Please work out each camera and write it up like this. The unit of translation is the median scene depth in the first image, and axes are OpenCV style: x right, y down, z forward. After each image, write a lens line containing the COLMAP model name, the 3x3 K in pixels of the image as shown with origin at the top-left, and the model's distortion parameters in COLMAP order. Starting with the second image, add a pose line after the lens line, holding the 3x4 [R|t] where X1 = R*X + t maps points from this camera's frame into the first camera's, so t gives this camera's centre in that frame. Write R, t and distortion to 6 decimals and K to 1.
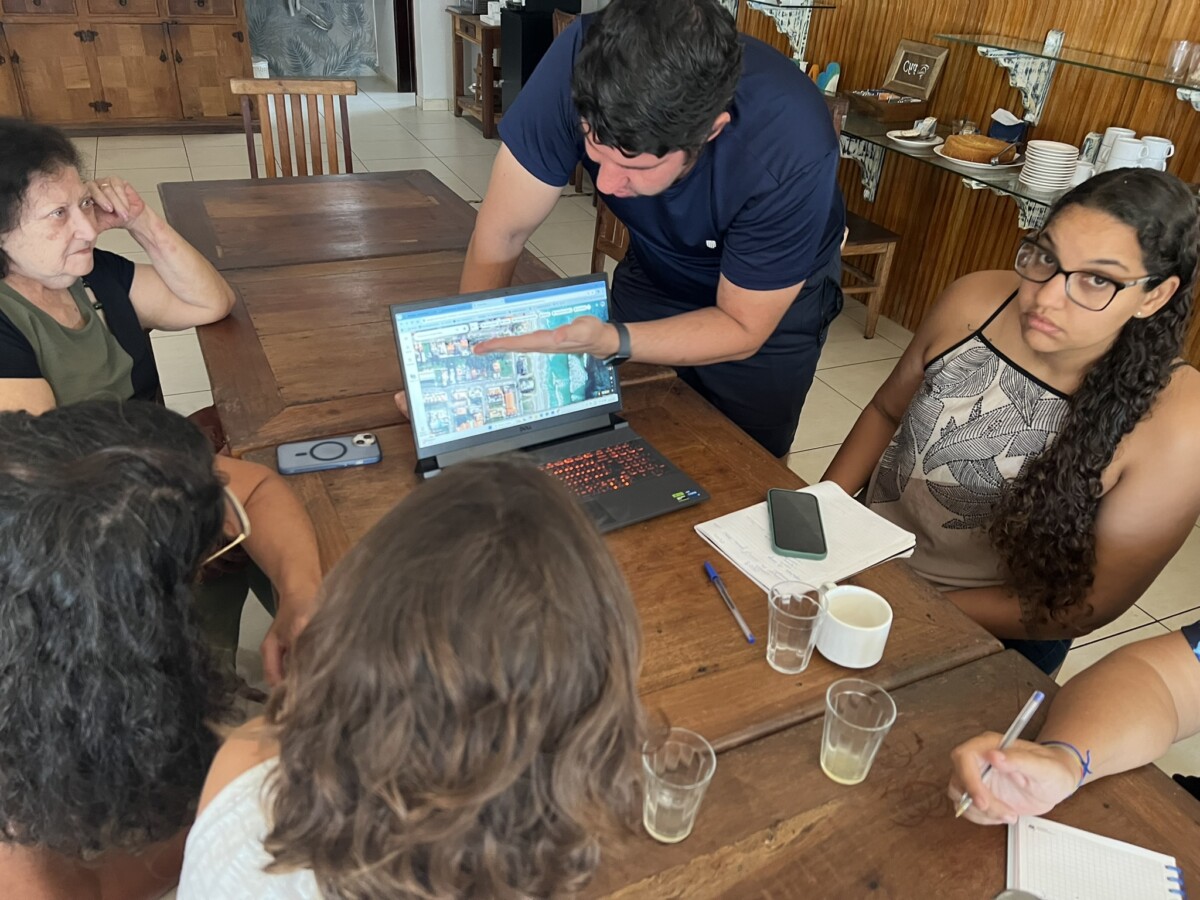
lens RADIAL K [[925.4, 0, 592.2], [0, 925.4, 453.4], [0, 0, 1]] dist [0.065614, -0.066439]
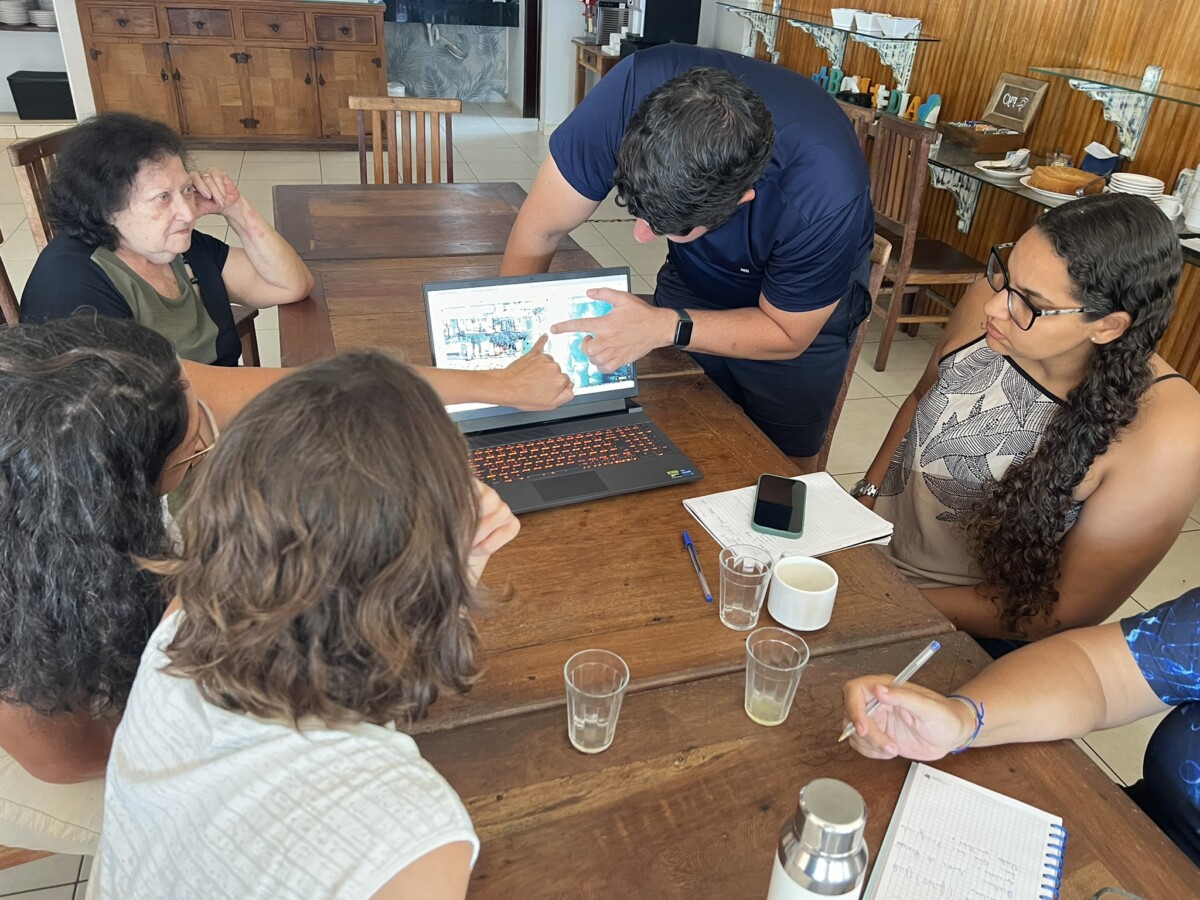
lens RADIAL K [[930.9, 0, 599.4], [0, 930.9, 445.0], [0, 0, 1]] dist [0.083228, -0.098268]
pose [[0.990914, 0.066591, -0.116858, 0.058528], [-0.071435, 0.996730, -0.037758, 0.026562], [0.113962, 0.045763, 0.992431, -0.035938]]
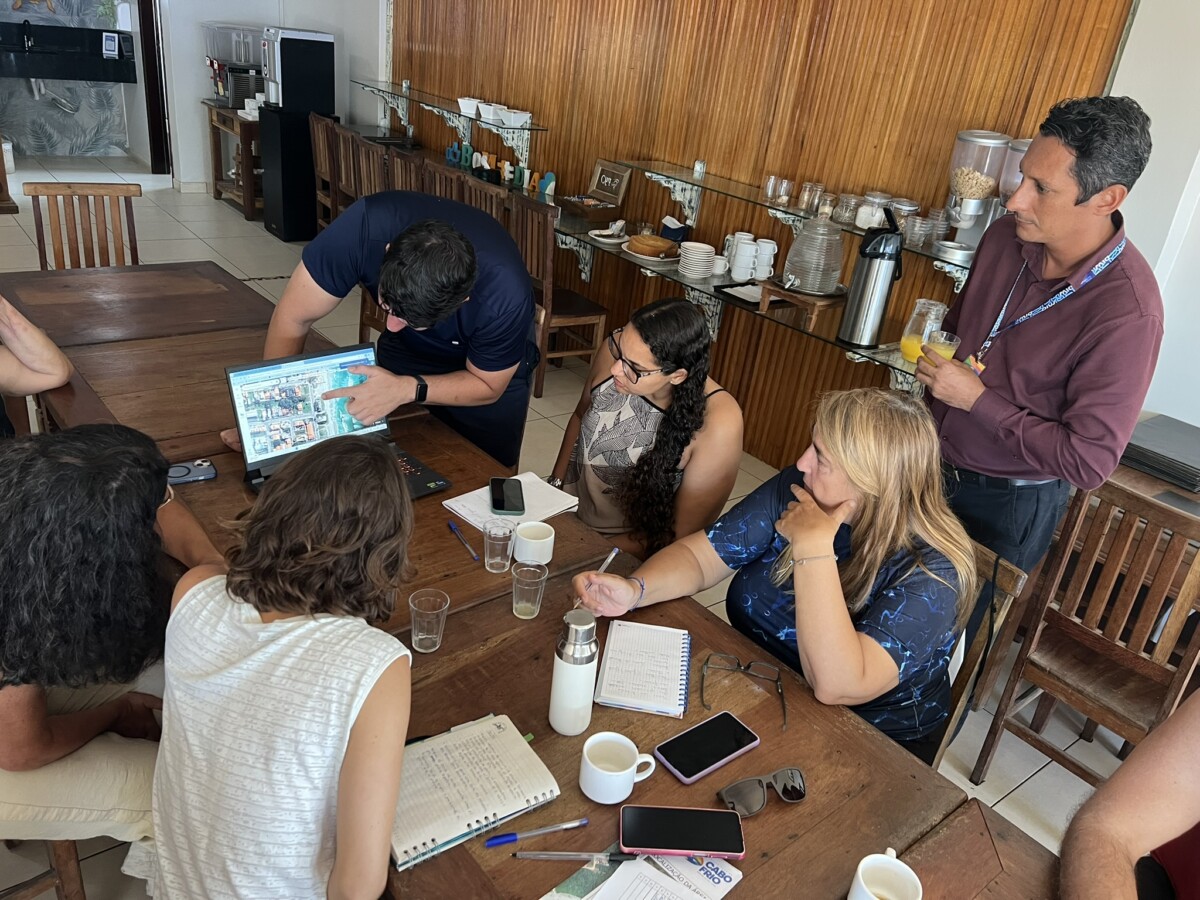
lens RADIAL K [[930.9, 0, 599.4], [0, 930.9, 445.0], [0, 0, 1]] dist [0.083228, -0.098268]
pose [[0.967950, -0.051088, 0.245890, -0.005702], [0.070446, 0.995015, -0.070581, 0.048218], [-0.241058, 0.085641, 0.966725, -0.251436]]
